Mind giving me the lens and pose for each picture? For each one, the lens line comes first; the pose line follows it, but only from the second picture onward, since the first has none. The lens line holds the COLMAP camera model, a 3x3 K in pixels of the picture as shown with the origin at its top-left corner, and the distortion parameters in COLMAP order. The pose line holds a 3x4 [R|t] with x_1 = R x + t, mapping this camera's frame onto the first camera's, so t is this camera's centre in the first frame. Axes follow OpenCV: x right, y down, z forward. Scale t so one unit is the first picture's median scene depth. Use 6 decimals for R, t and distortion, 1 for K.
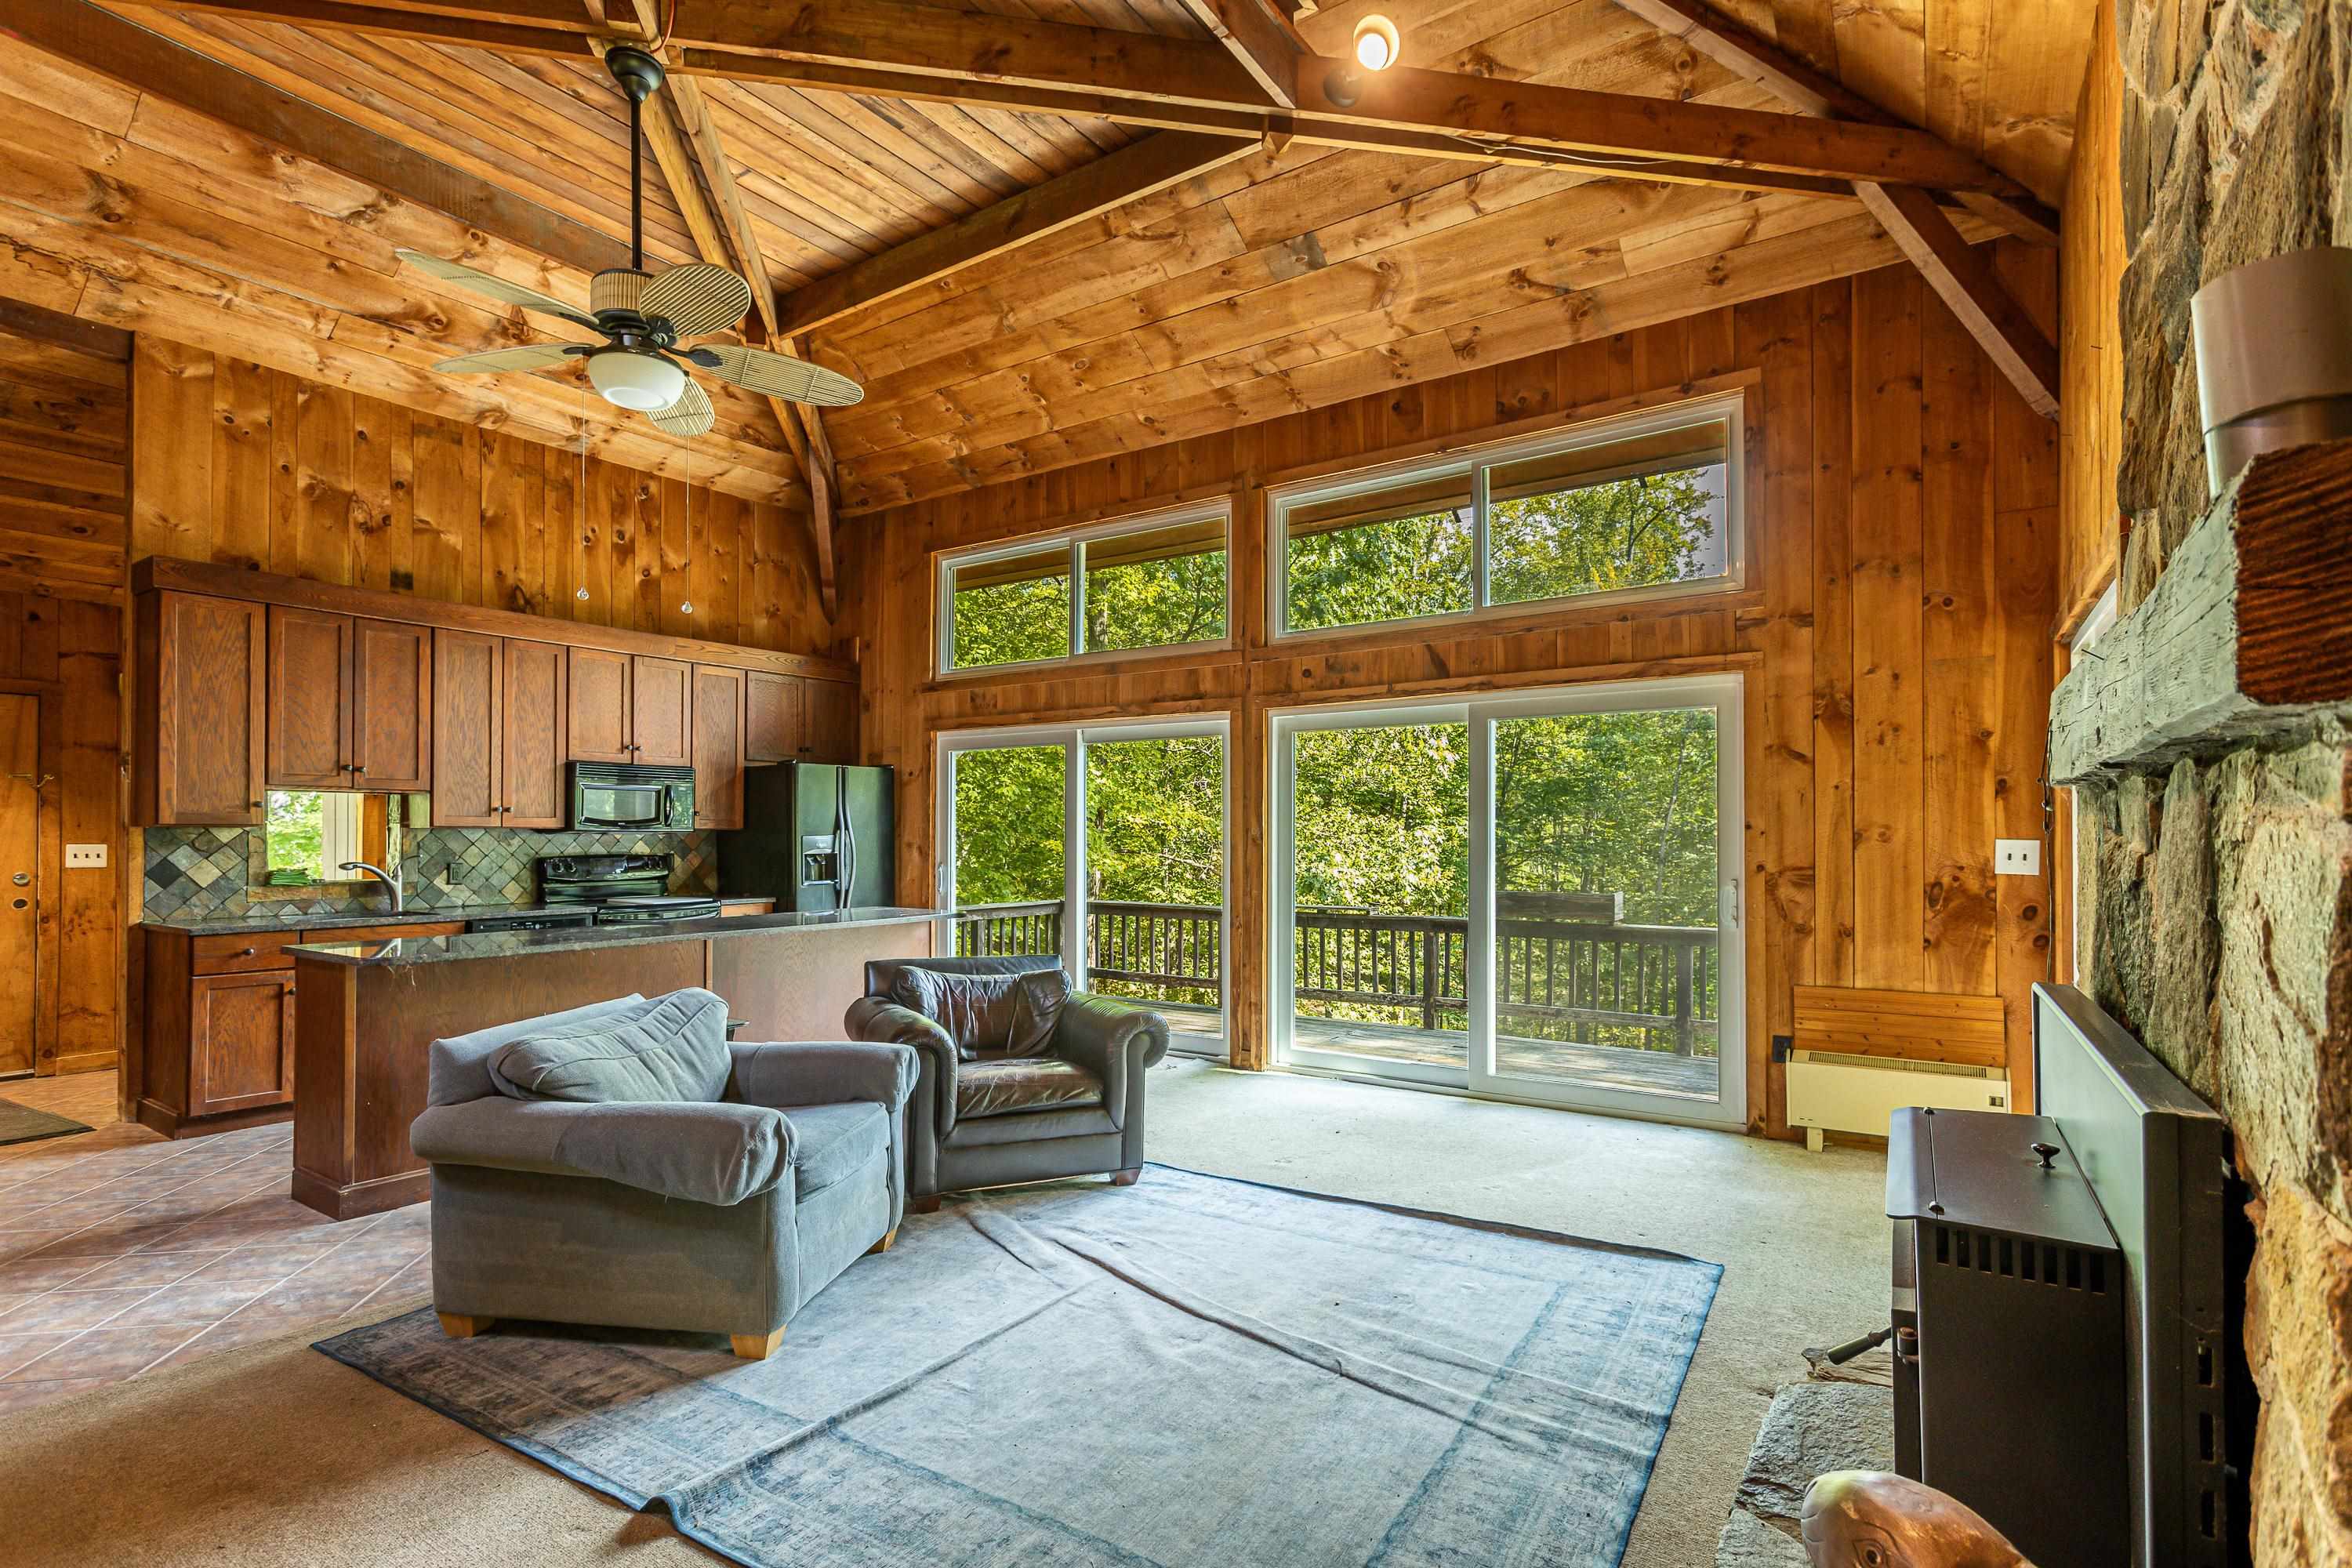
lens RADIAL K [[1118.0, 0, 1181.2], [0, 1118.0, 814.1], [0, 0, 1]] dist [0.000607, 0.000224]
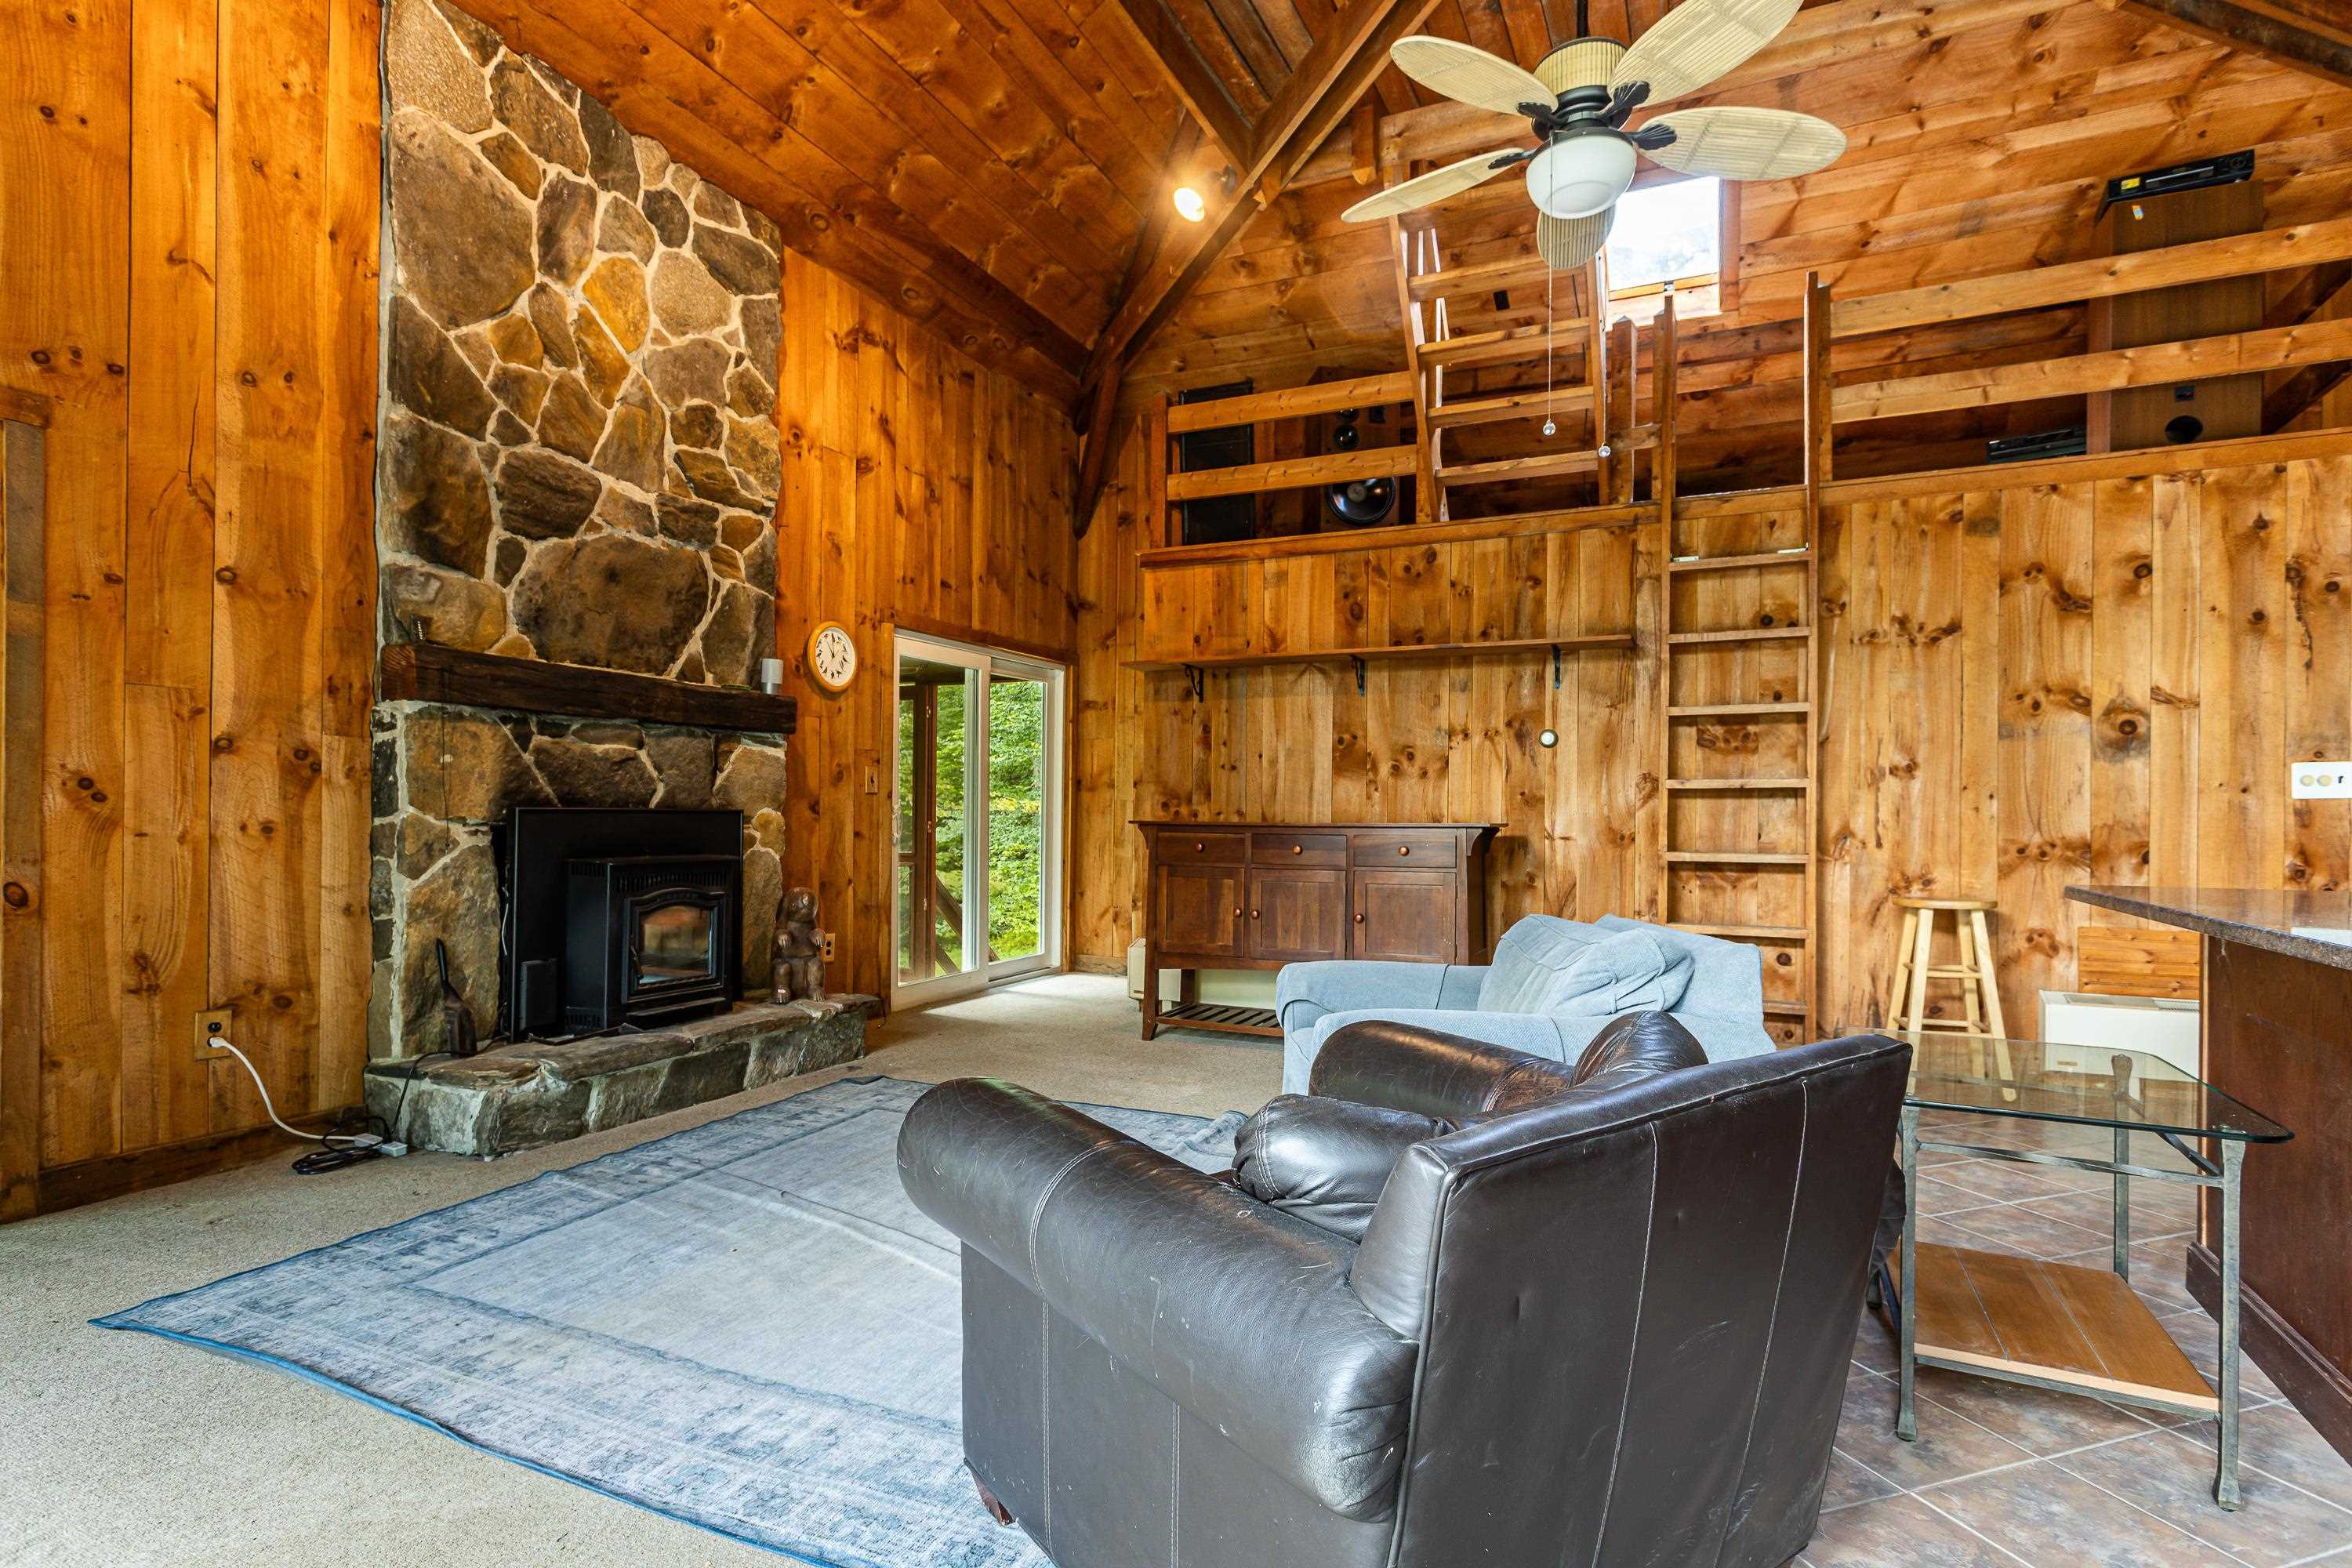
lens RADIAL K [[1159.5, 0, 1171.7], [0, 1159.5, 816.7], [0, 0, 1]] dist [-0.001691, -0.000031]
pose [[-0.988345, -0.004693, -0.152156, -0.031591], [-0.002163, 0.999857, -0.016787, 0.061291], [0.152213, -0.016262, -0.988214, 1.031612]]
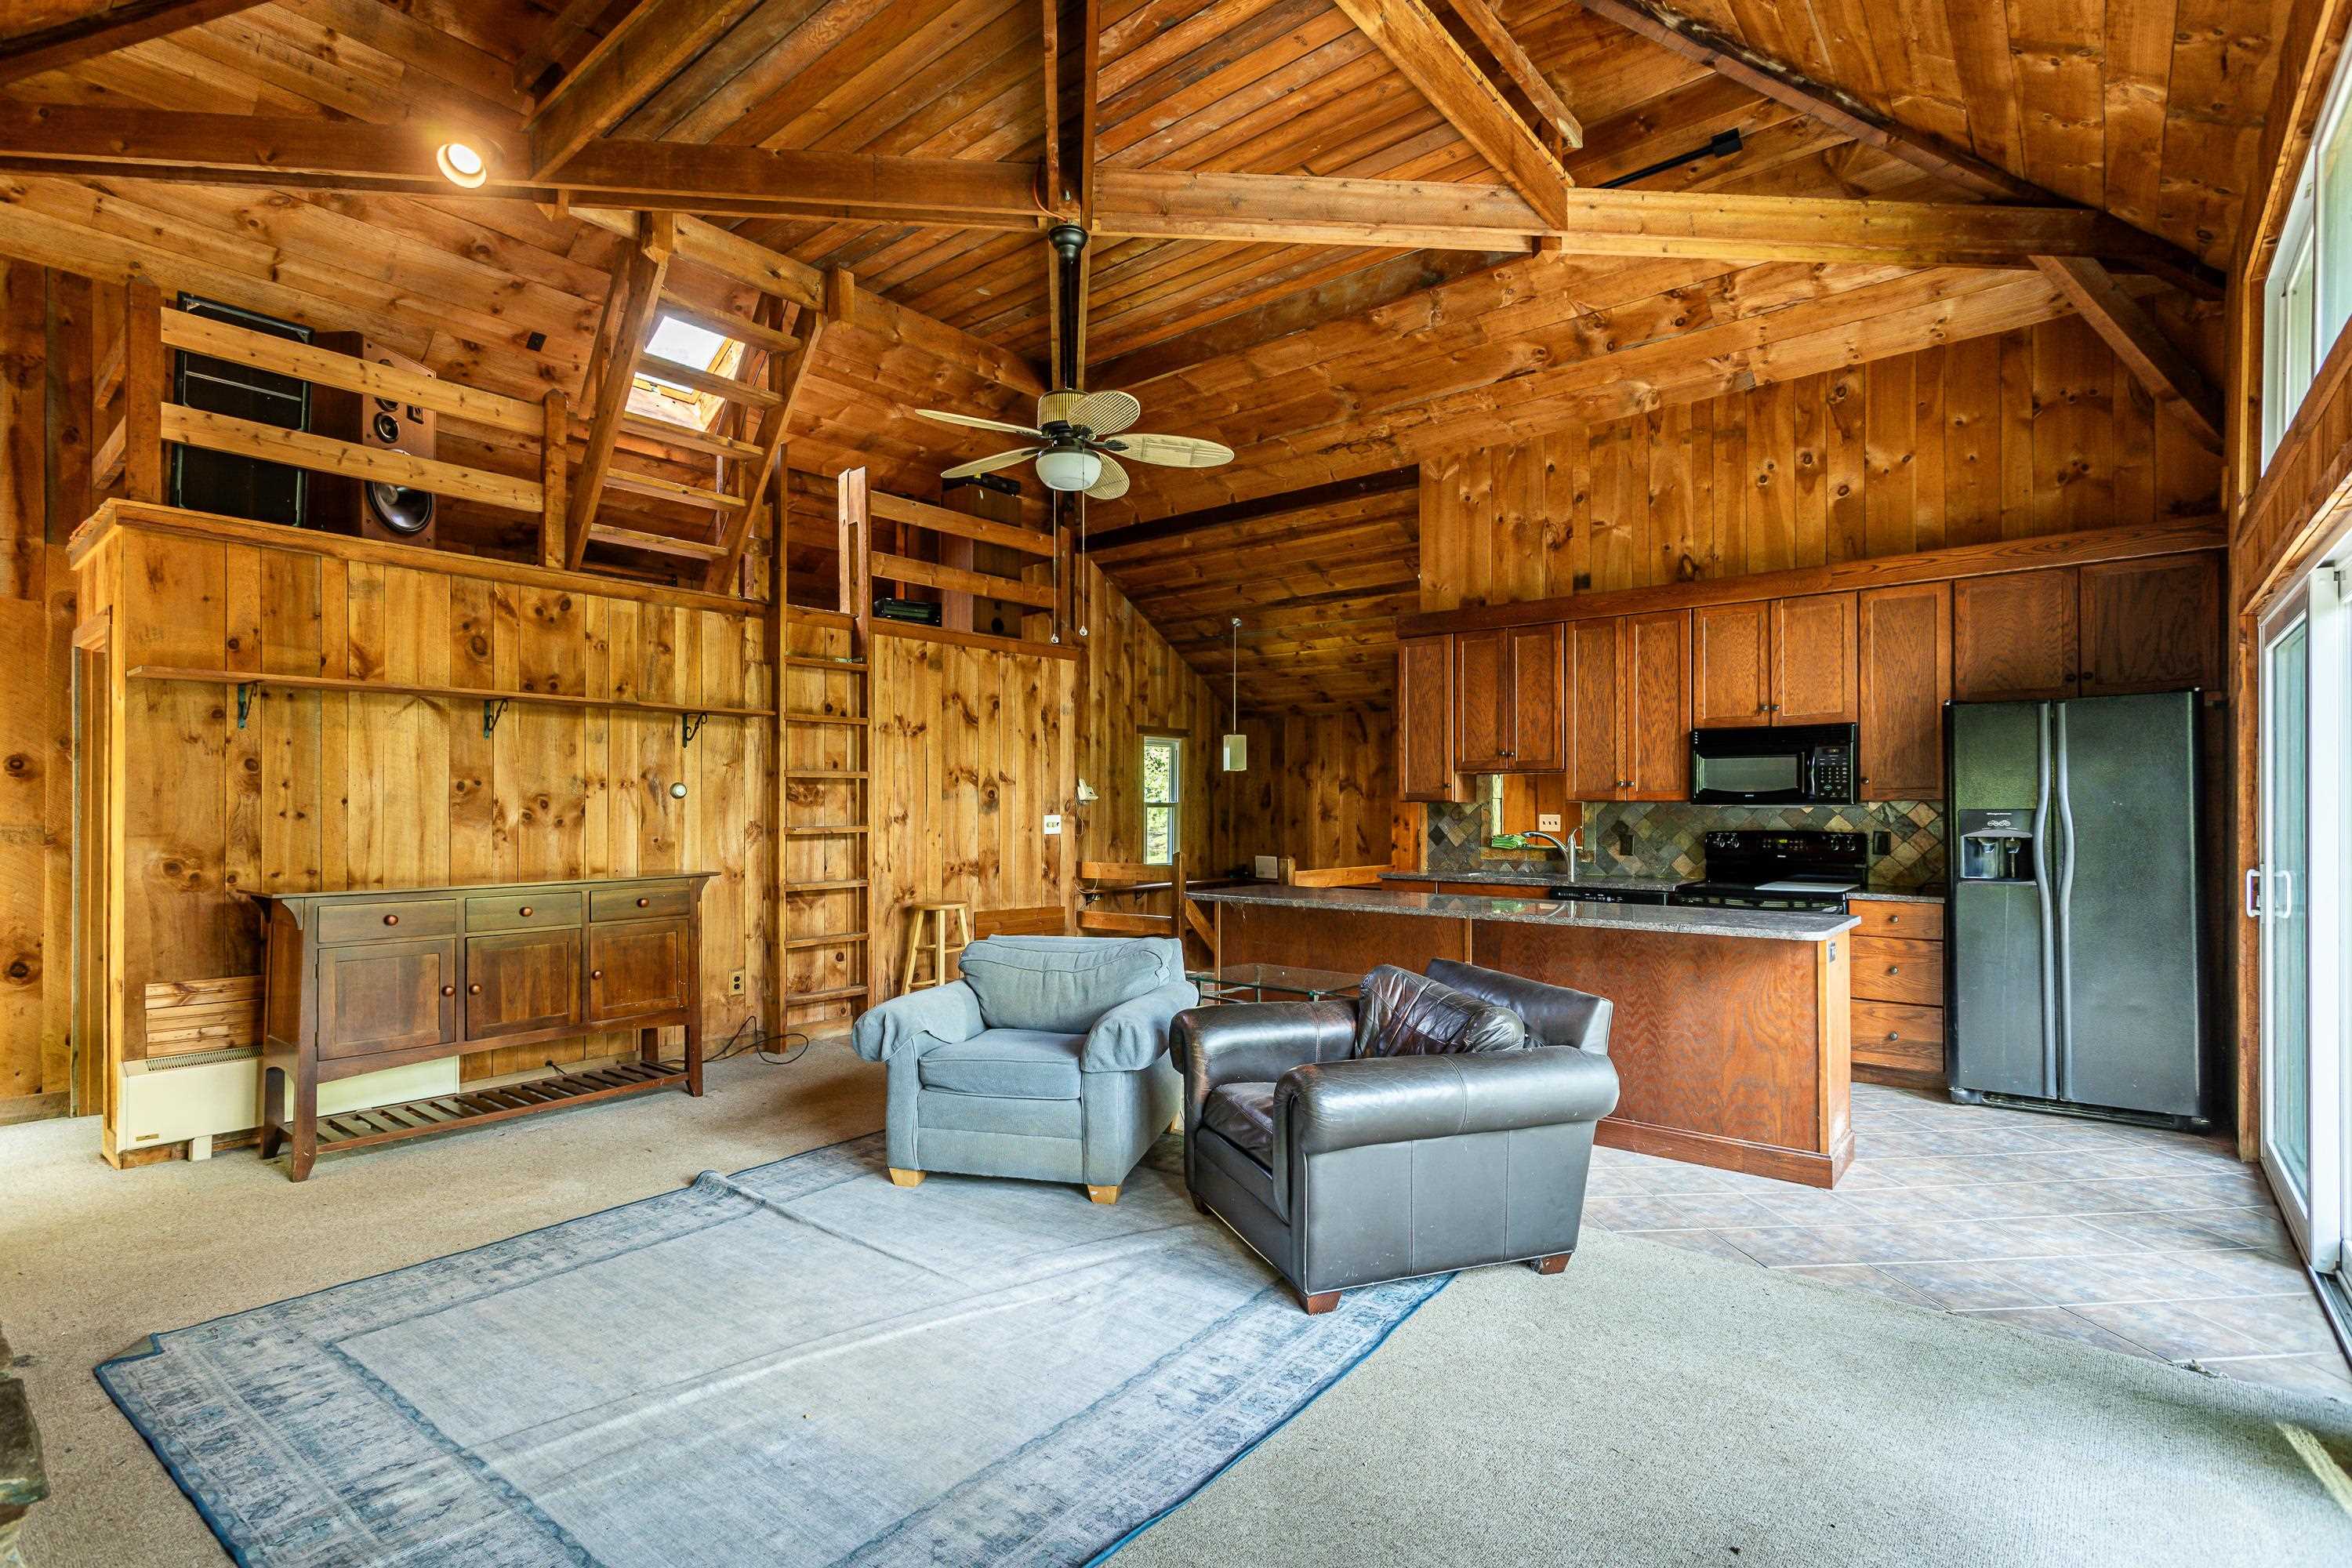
lens RADIAL K [[1118.0, 0, 1181.2], [0, 1118.0, 814.1], [0, 0, 1]] dist [0.000607, 0.000224]
pose [[-0.090437, 0.007524, -0.995874, 0.472945], [0.021647, 0.999750, 0.005587, 0.009313], [0.995667, -0.021053, -0.090577, 0.710635]]
